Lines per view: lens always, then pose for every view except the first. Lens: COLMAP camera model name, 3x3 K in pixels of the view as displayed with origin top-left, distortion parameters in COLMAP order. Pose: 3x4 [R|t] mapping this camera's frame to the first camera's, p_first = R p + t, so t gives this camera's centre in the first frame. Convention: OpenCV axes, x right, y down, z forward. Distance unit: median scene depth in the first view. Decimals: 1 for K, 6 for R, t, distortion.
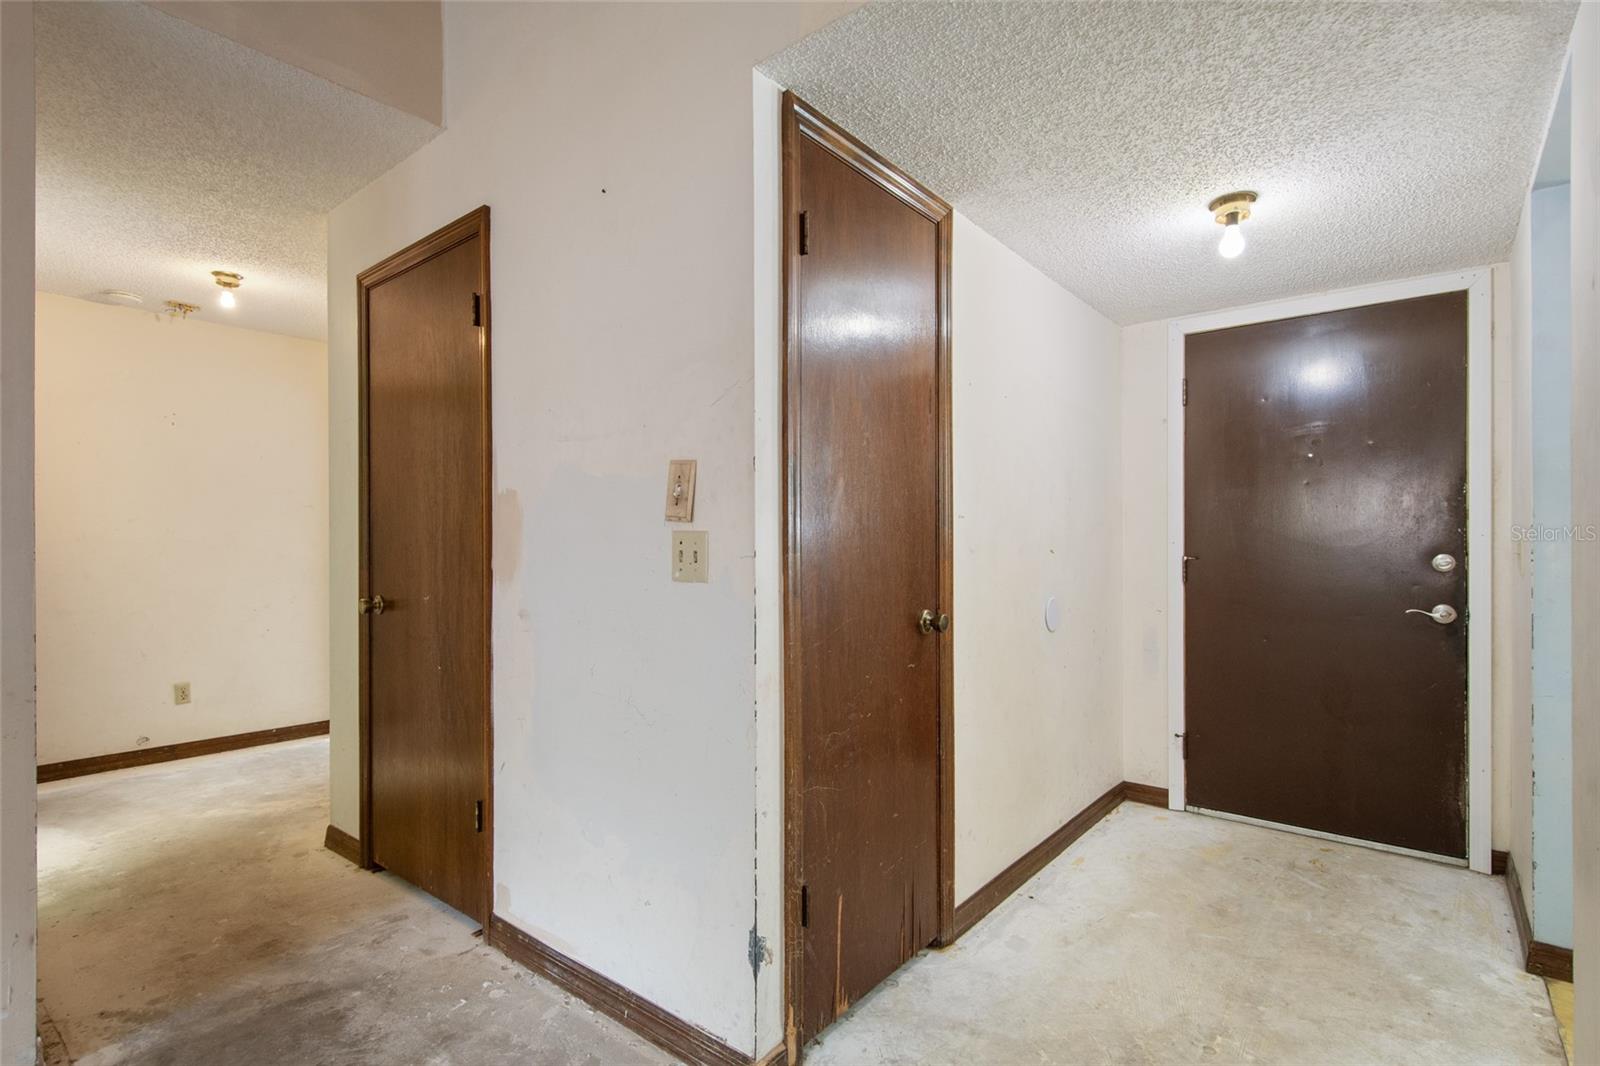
lens RADIAL K [[770.0, 0, 802.2], [0, 770.0, 549.3], [0, 0, 1]] dist [0.020345, -0.011171]
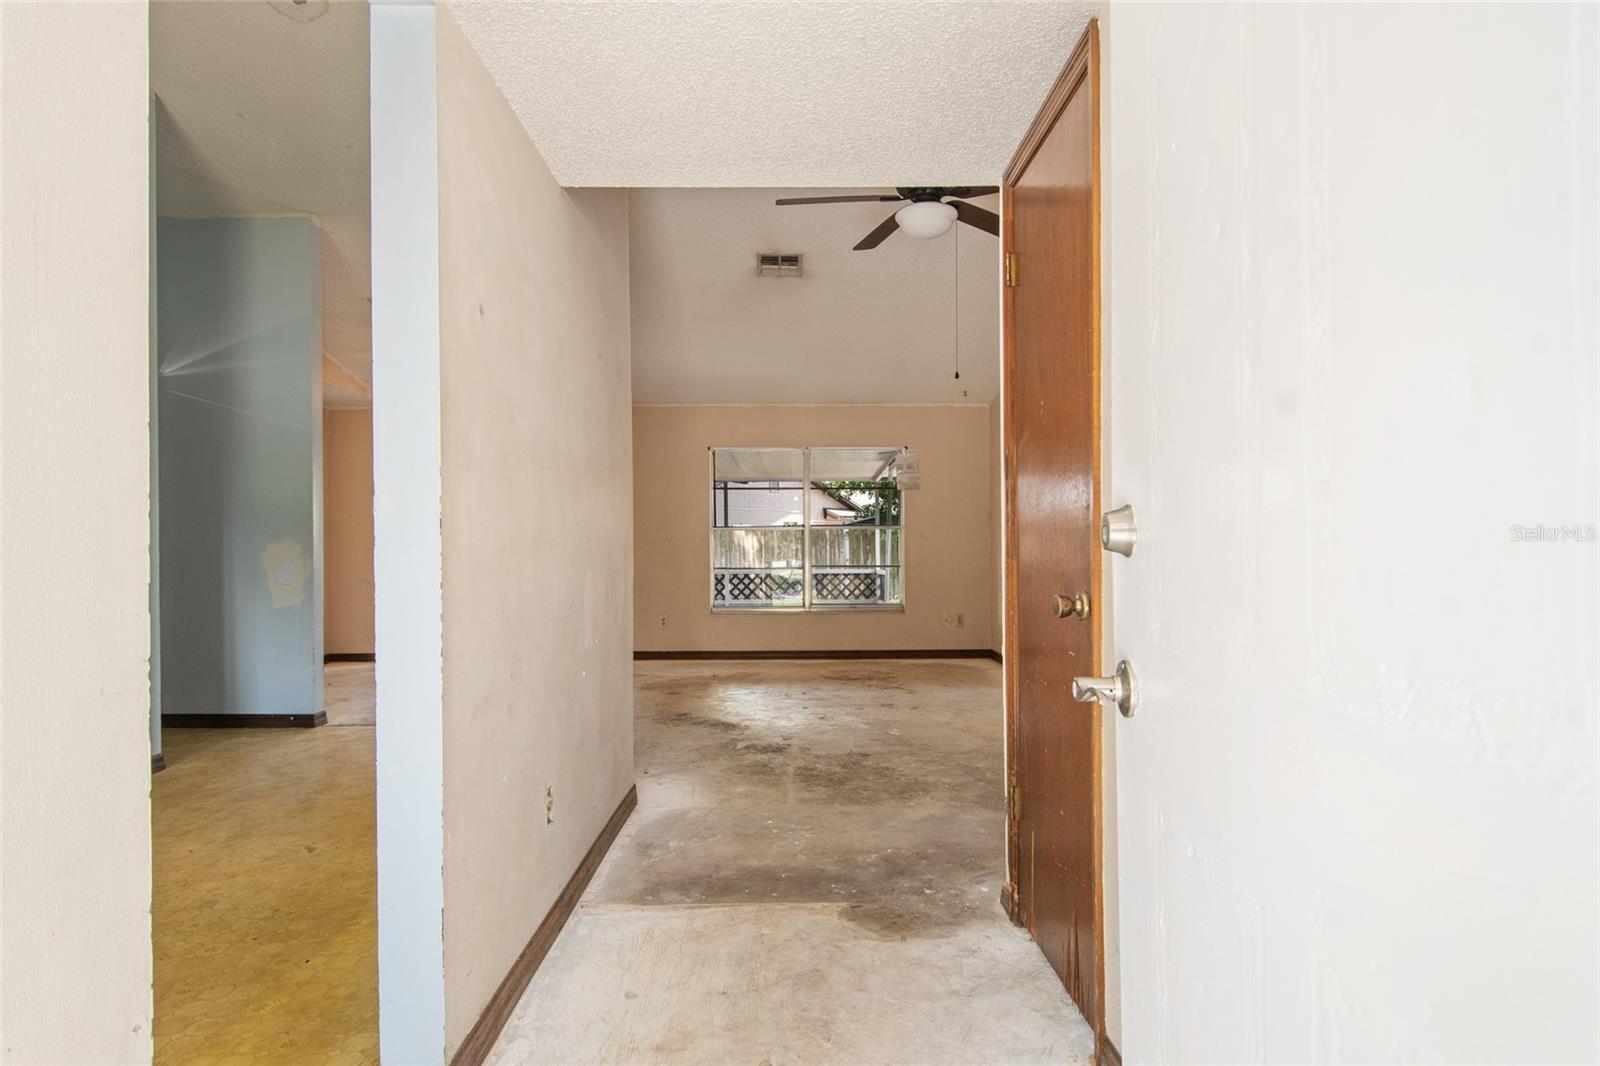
lens RADIAL K [[881.4, 0, 805.8], [0, 881.4, 544.4], [0, 0, 1]] dist [0.002901, -0.000899]
pose [[-0.767241, 0.004755, -0.641341, 0.904099], [0.007222, 0.999973, -0.001226, 0.028883], [0.641318, -0.005572, -0.767255, 1.438149]]
